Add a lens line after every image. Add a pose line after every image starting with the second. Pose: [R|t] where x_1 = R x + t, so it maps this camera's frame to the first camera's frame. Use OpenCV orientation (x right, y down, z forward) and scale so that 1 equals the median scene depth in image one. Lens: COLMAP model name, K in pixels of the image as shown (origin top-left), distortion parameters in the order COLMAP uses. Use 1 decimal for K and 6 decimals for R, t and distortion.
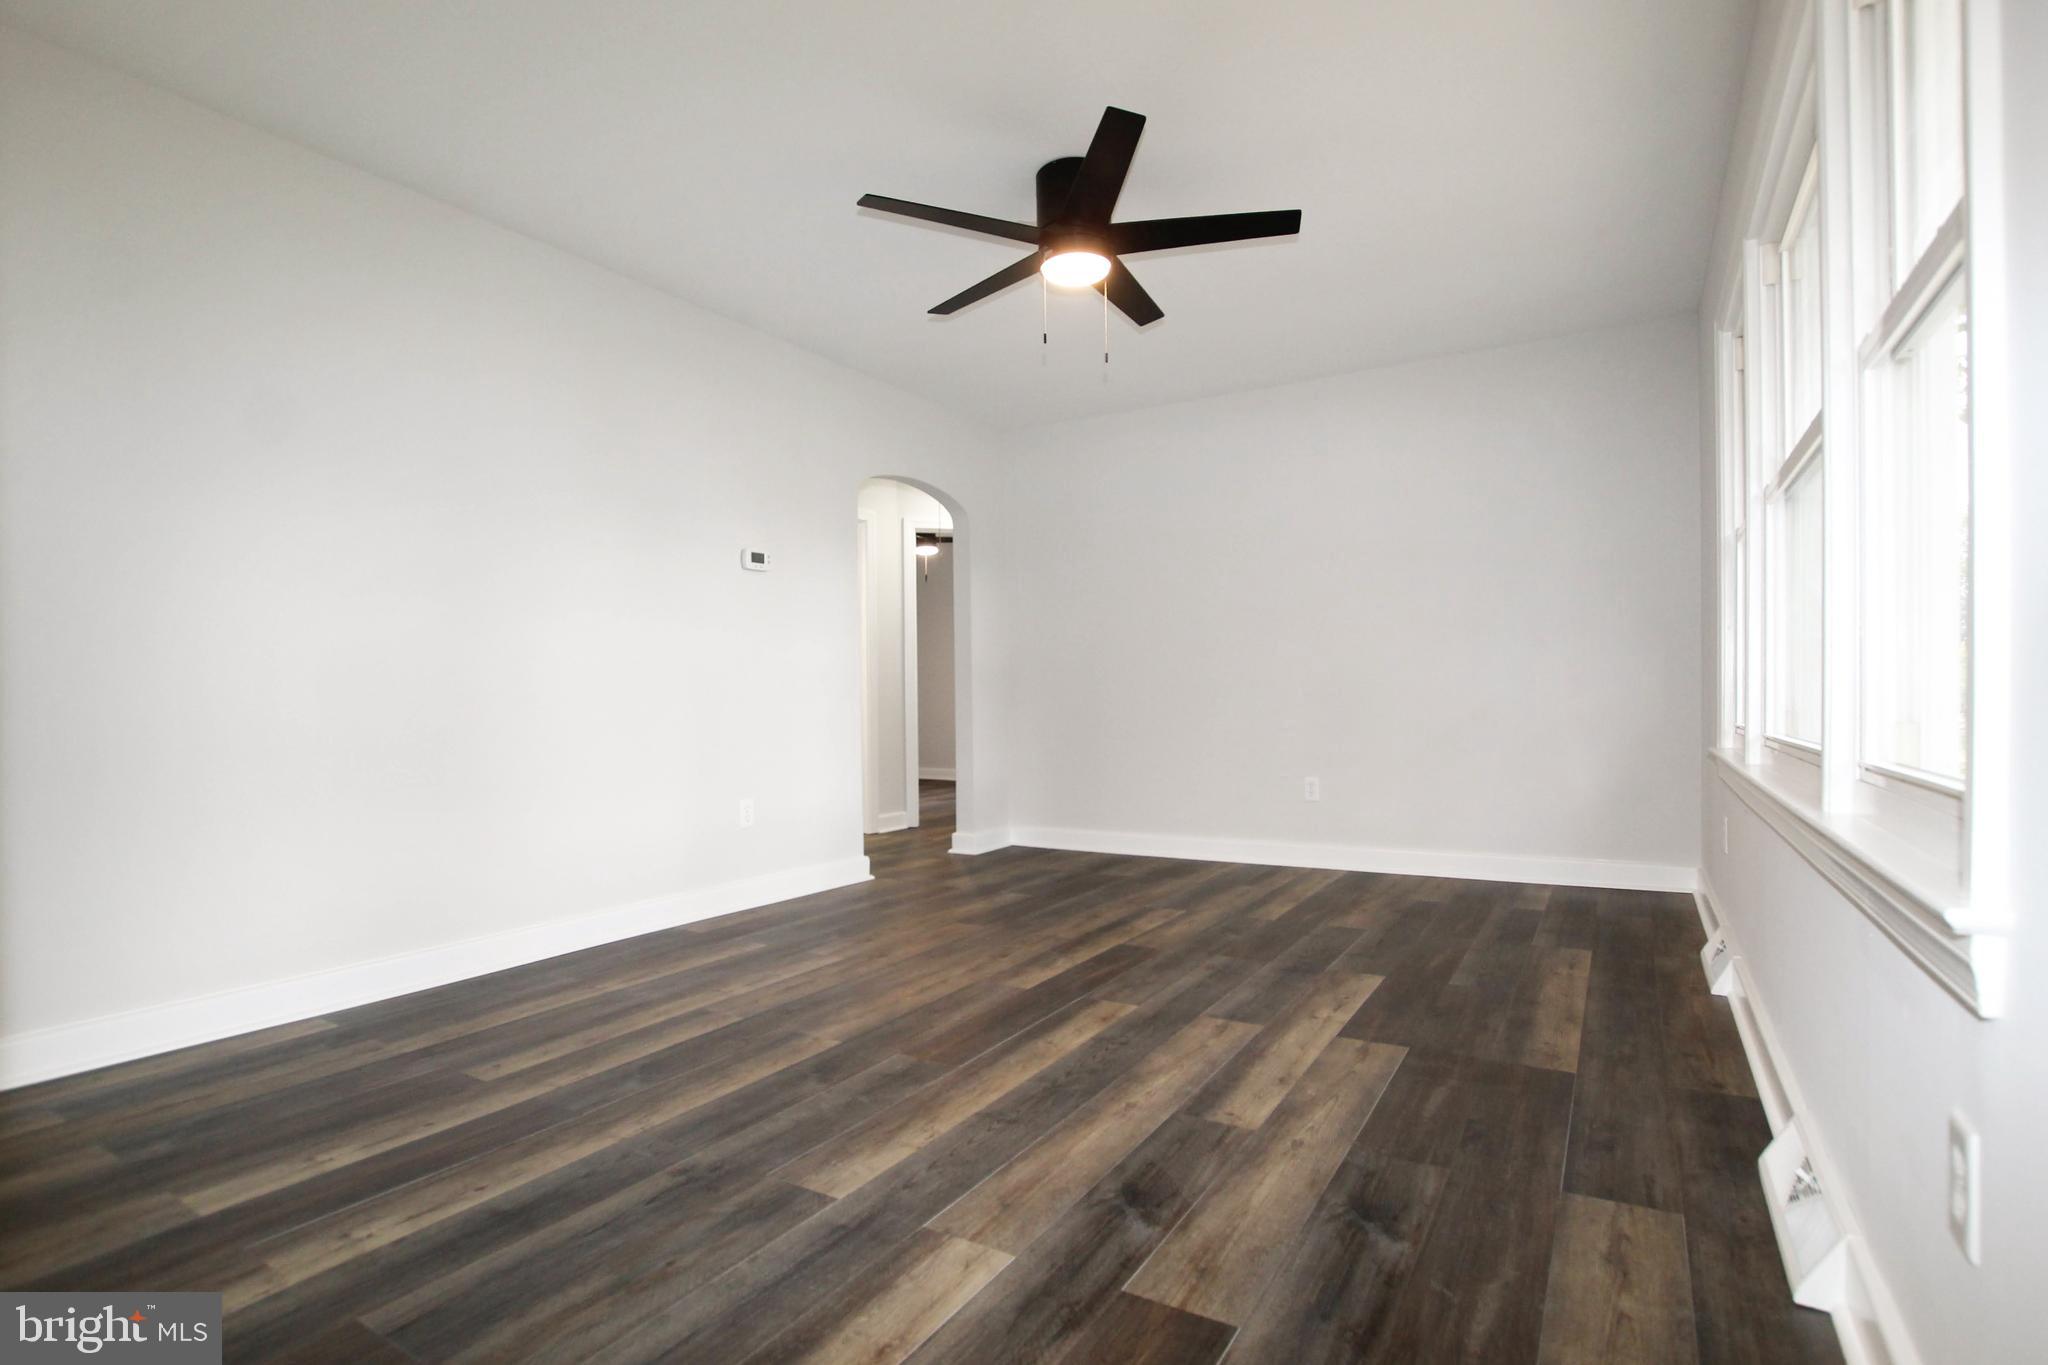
lens RADIAL K [[989.5, 0, 1034.8], [0, 989.5, 692.5], [0, 0, 1]] dist [-0.001561, -0.000123]
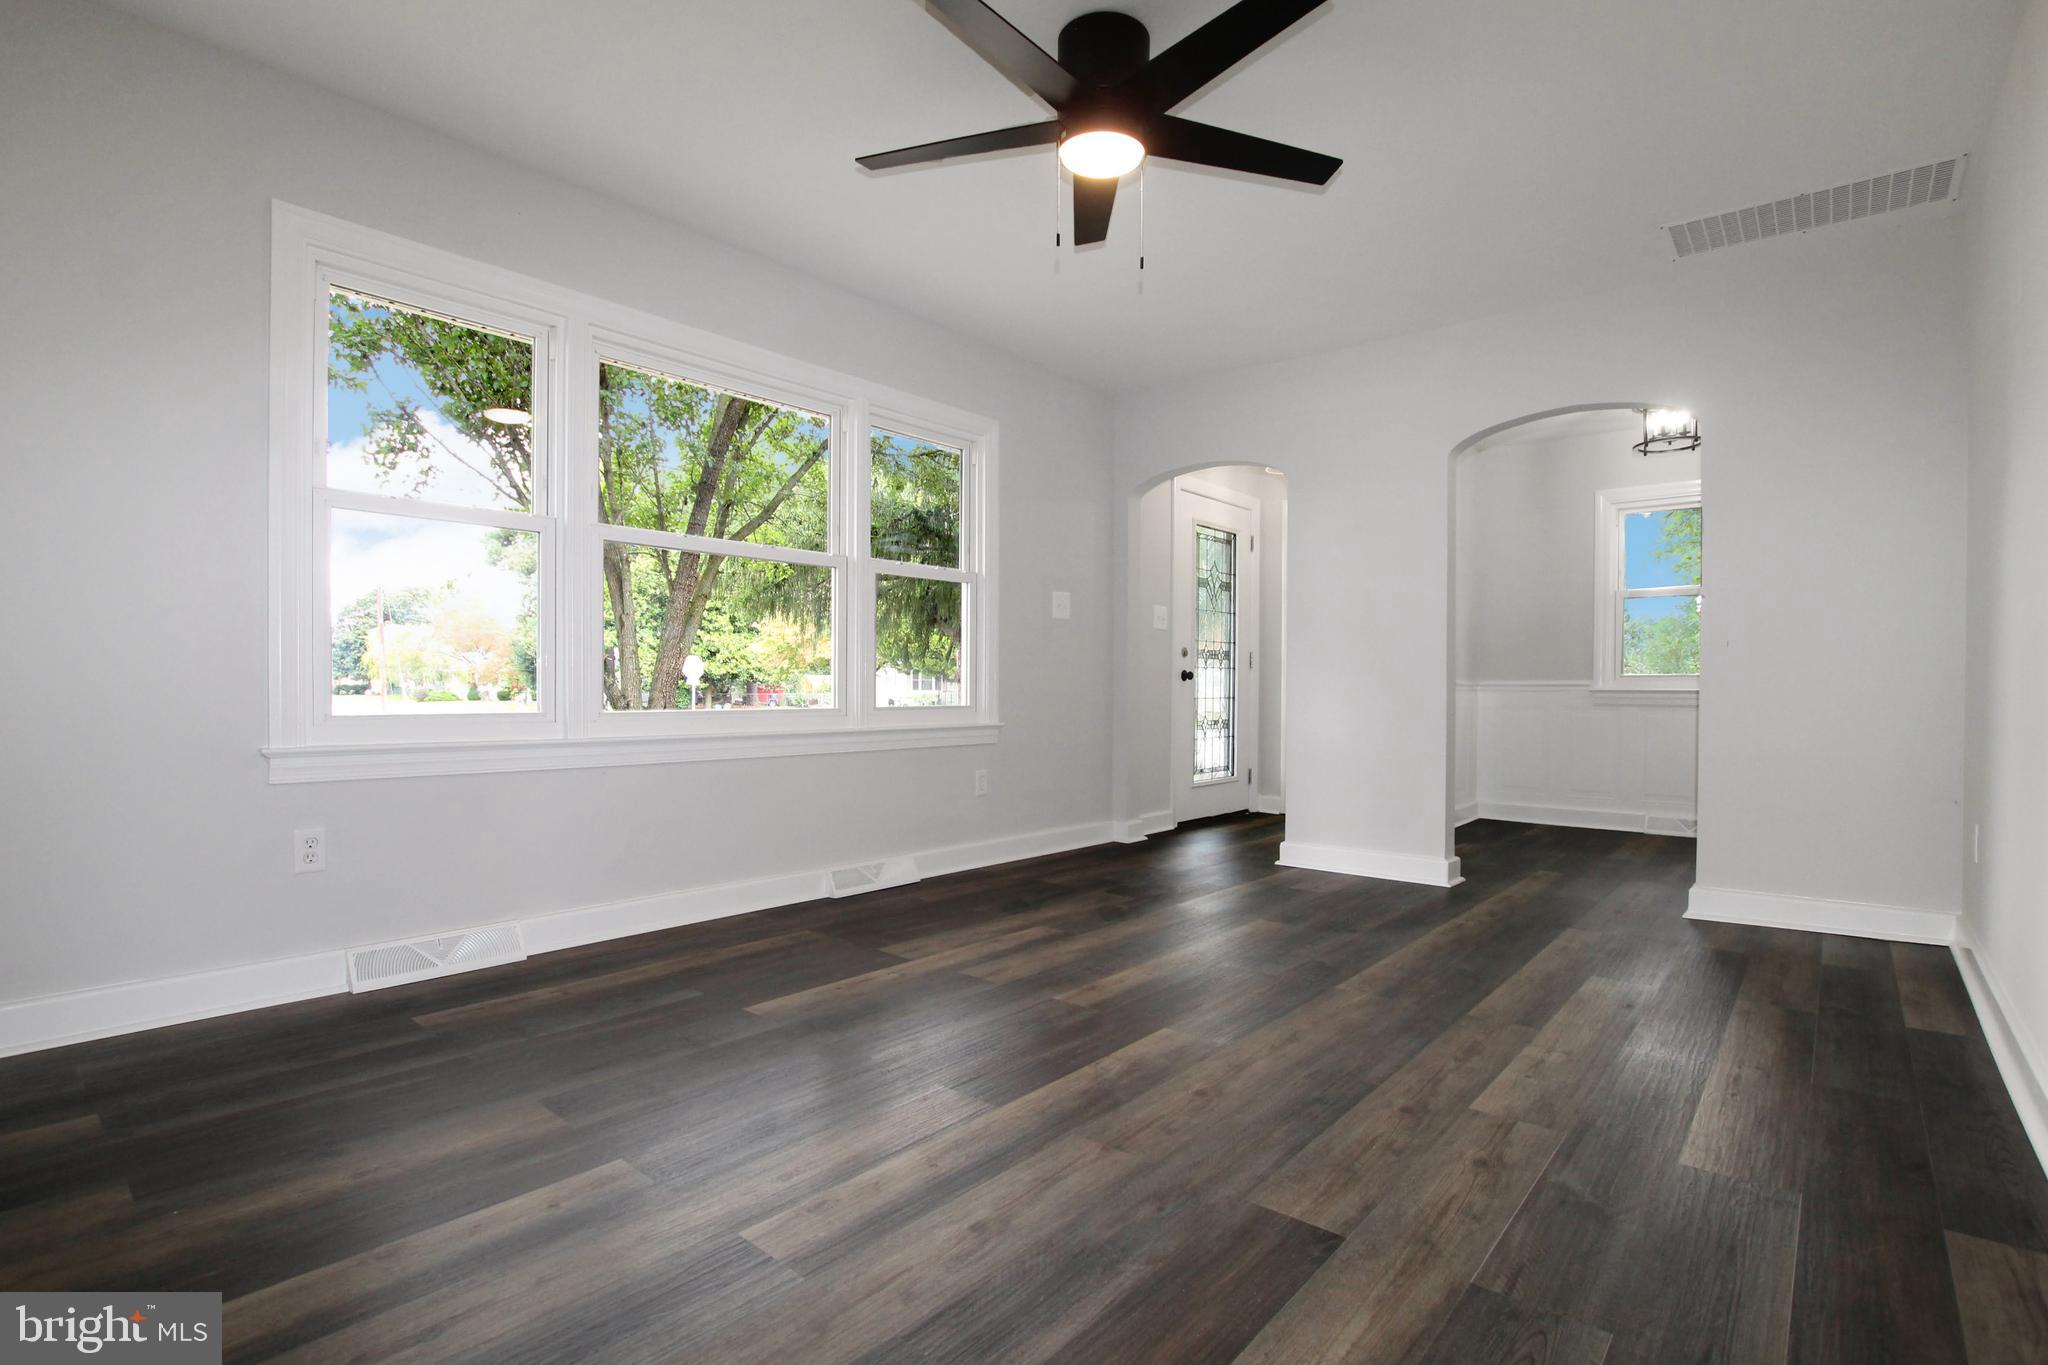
lens RADIAL K [[989.5, 0, 1034.8], [0, 989.5, 692.5], [0, 0, 1]] dist [-0.001561, -0.000123]
pose [[-0.988050, 0.004510, 0.154067, -0.031392], [0.003827, 0.999982, -0.004724, 0.022262], [-0.154085, -0.004078, -0.988049, 2.043824]]
